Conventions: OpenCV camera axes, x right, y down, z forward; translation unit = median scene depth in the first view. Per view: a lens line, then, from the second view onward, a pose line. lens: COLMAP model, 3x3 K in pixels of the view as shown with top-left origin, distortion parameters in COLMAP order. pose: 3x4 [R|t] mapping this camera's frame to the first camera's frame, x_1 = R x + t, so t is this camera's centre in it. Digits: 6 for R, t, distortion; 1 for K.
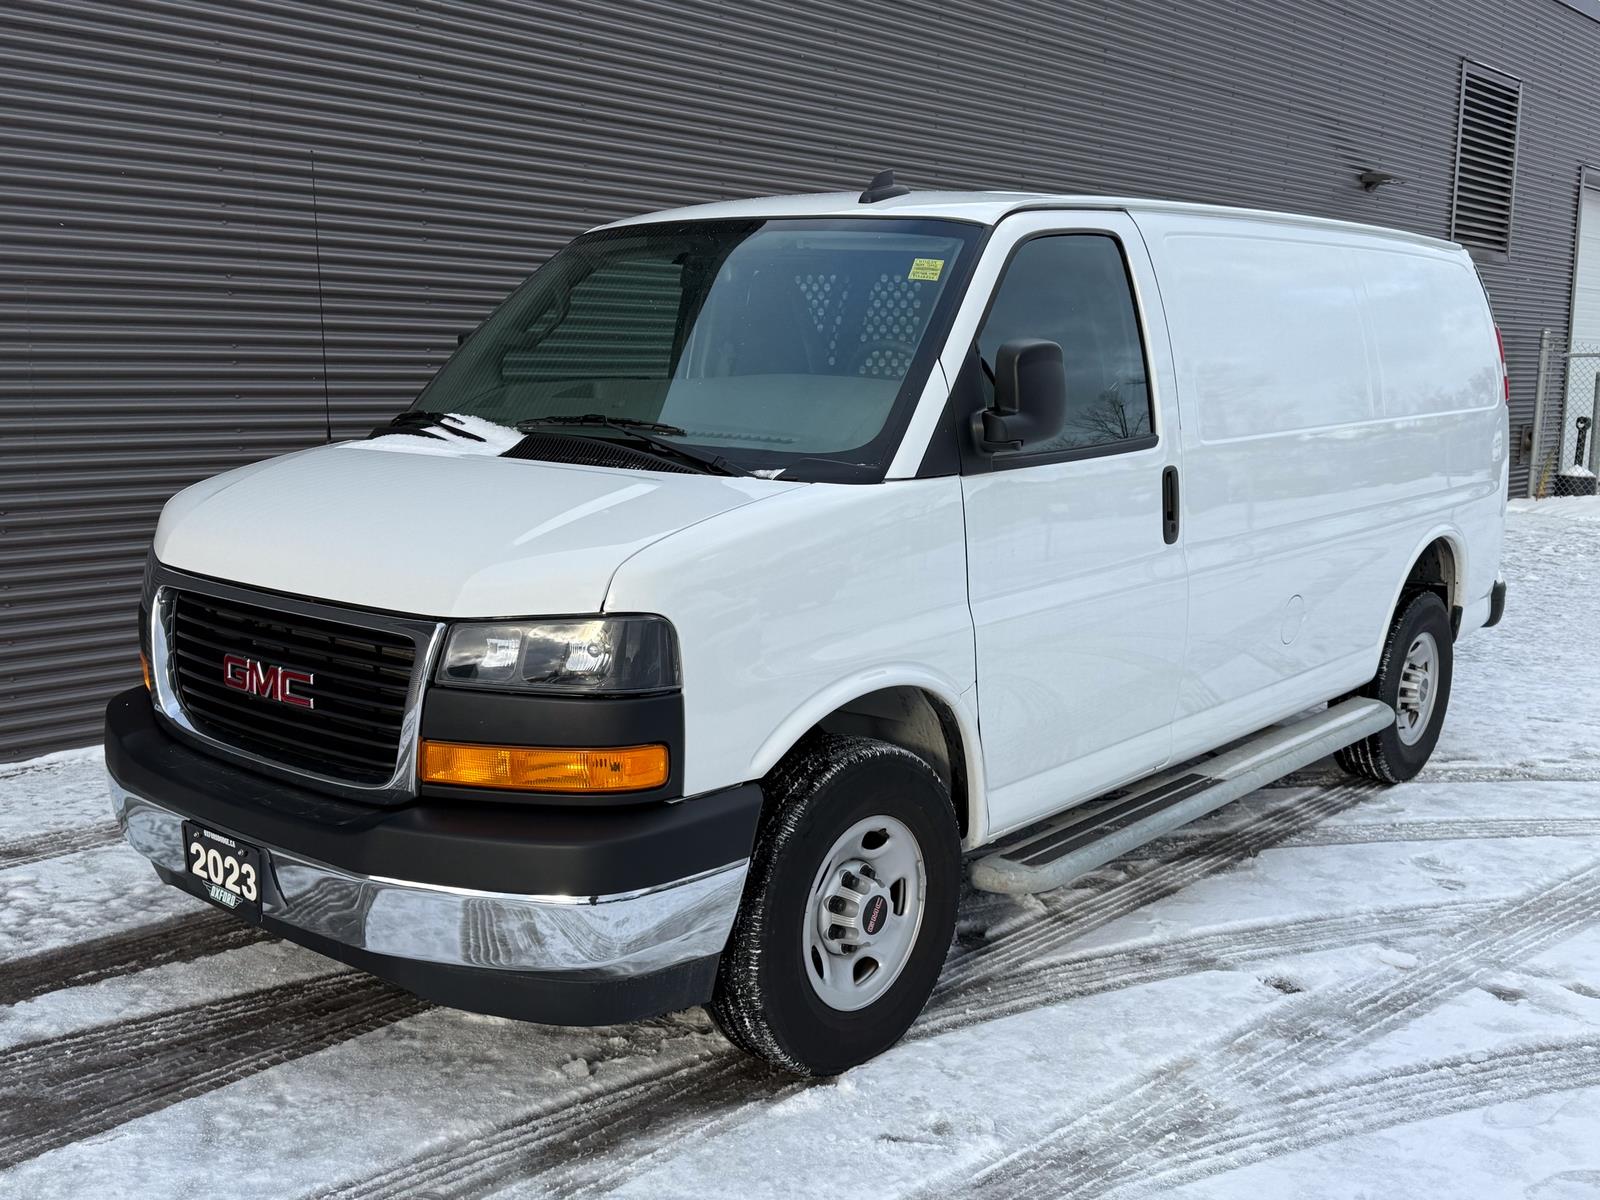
lens RADIAL K [[1581.0, 0, 794.5], [0, 1581.0, 595.7], [0, 0, 1]] dist [0.191366, -0.418474]
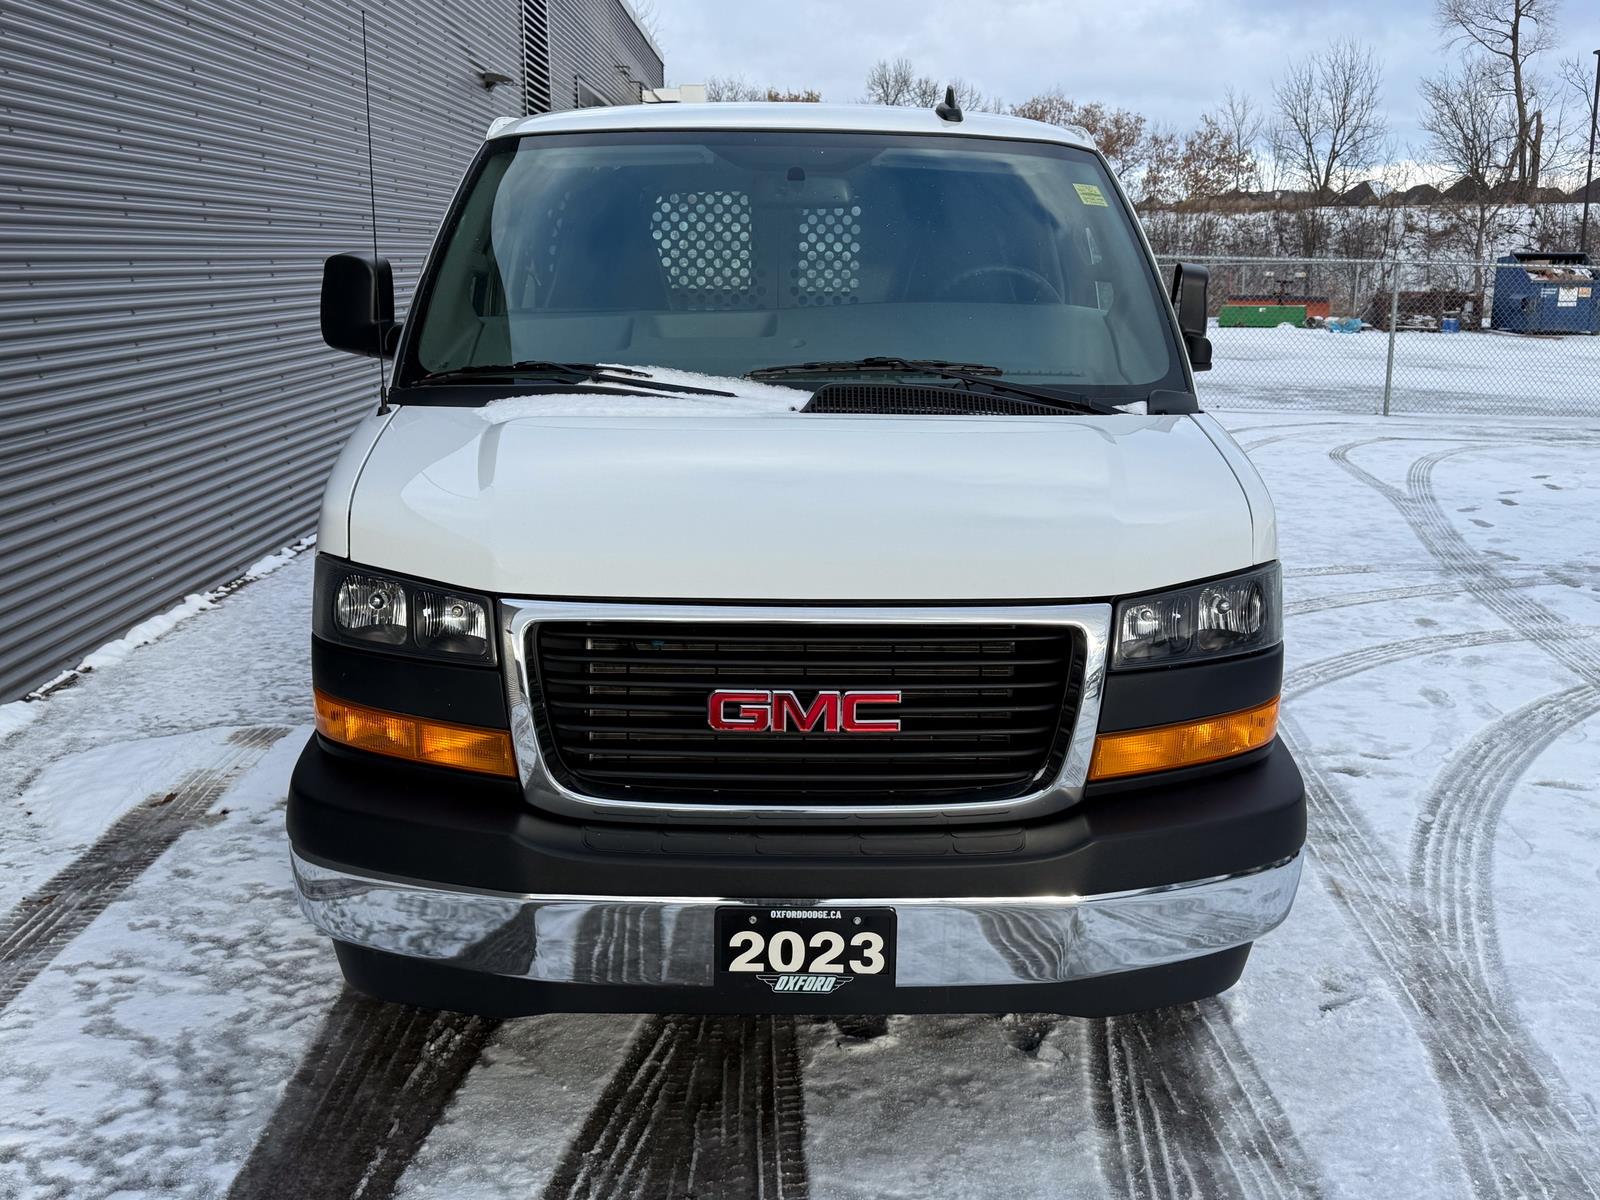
lens RADIAL K [[1581.0, 0, 794.5], [0, 1581.0, 595.7], [0, 0, 1]] dist [0.191366, -0.418474]
pose [[0.735419, -0.148696, 0.661096, -0.793930], [0.102470, 0.988810, 0.108417, -0.086042], [-0.669820, -0.011989, 0.742427, 0.381856]]
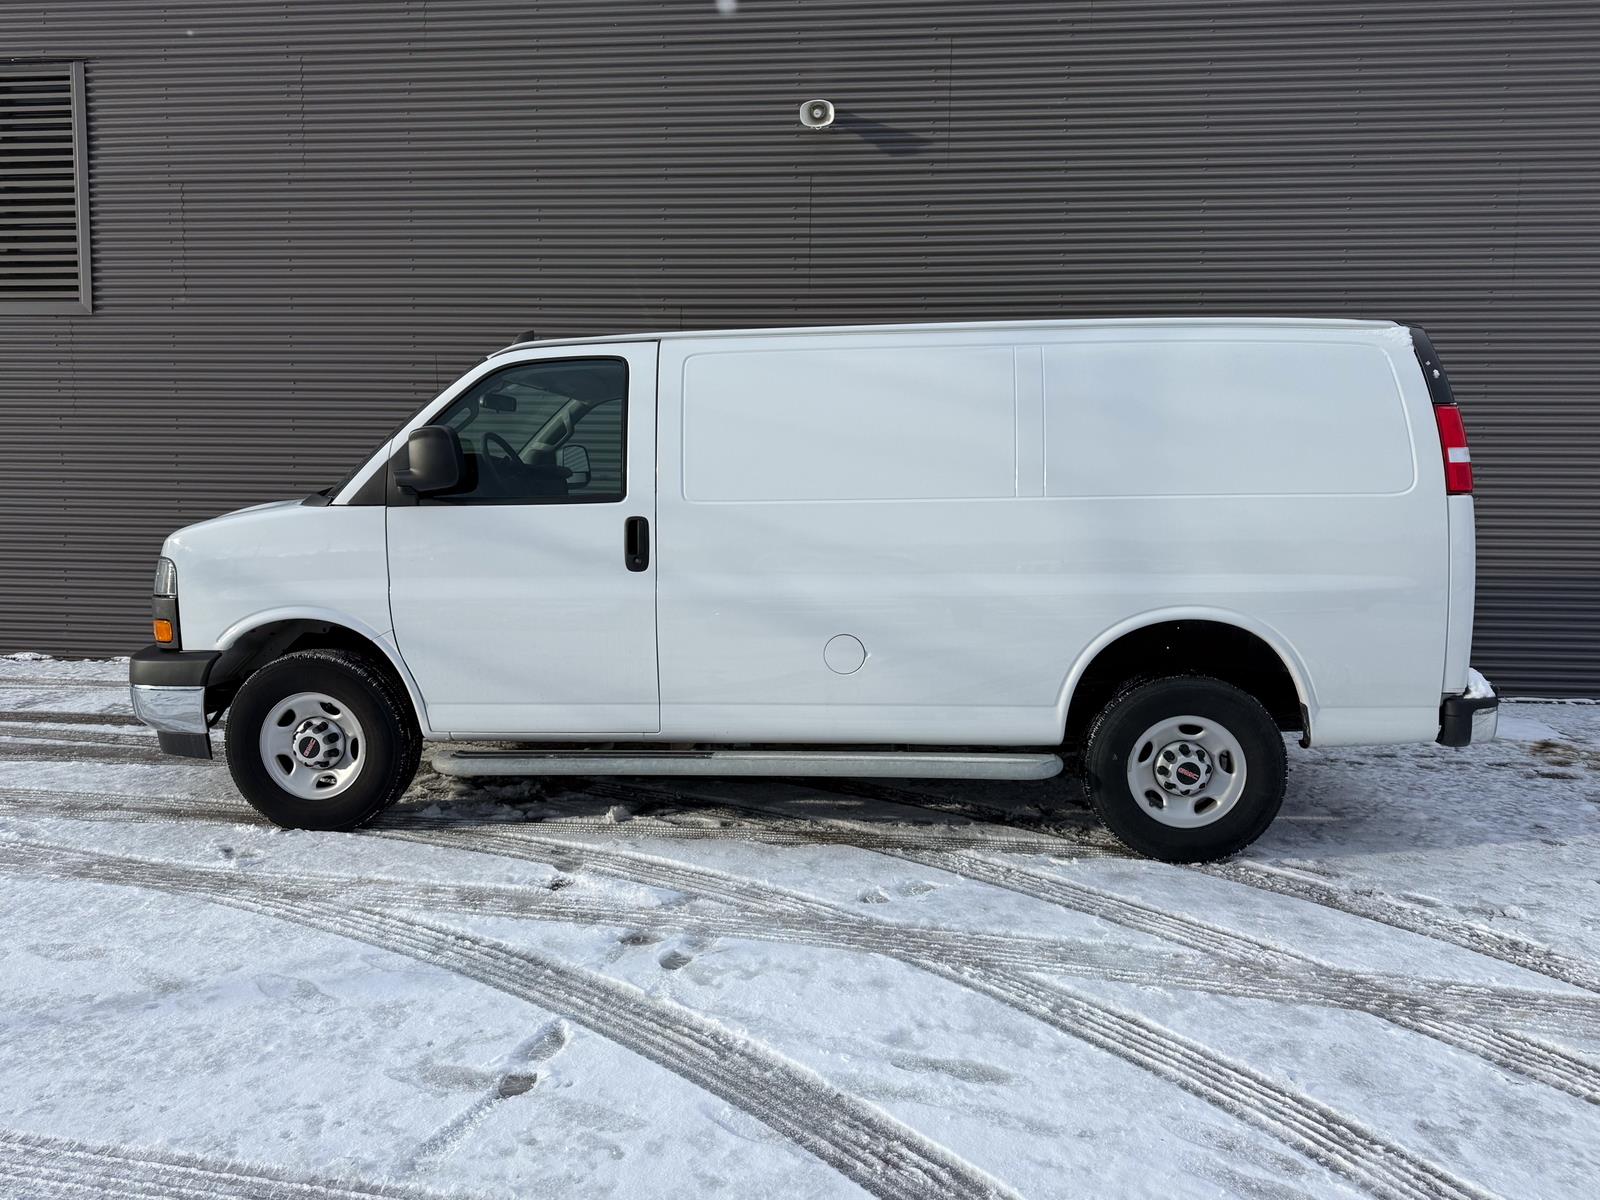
lens RADIAL K [[1106.0, 0, 801.1], [0, 1106.0, 629.9], [0, 0, 1]] dist [0.011196, -0.000385]
pose [[0.614424, 0.094091, -0.783346, 1.293412], [-0.125568, 0.991870, 0.020648, -0.025158], [0.778920, 0.085676, 0.621243, 0.614514]]
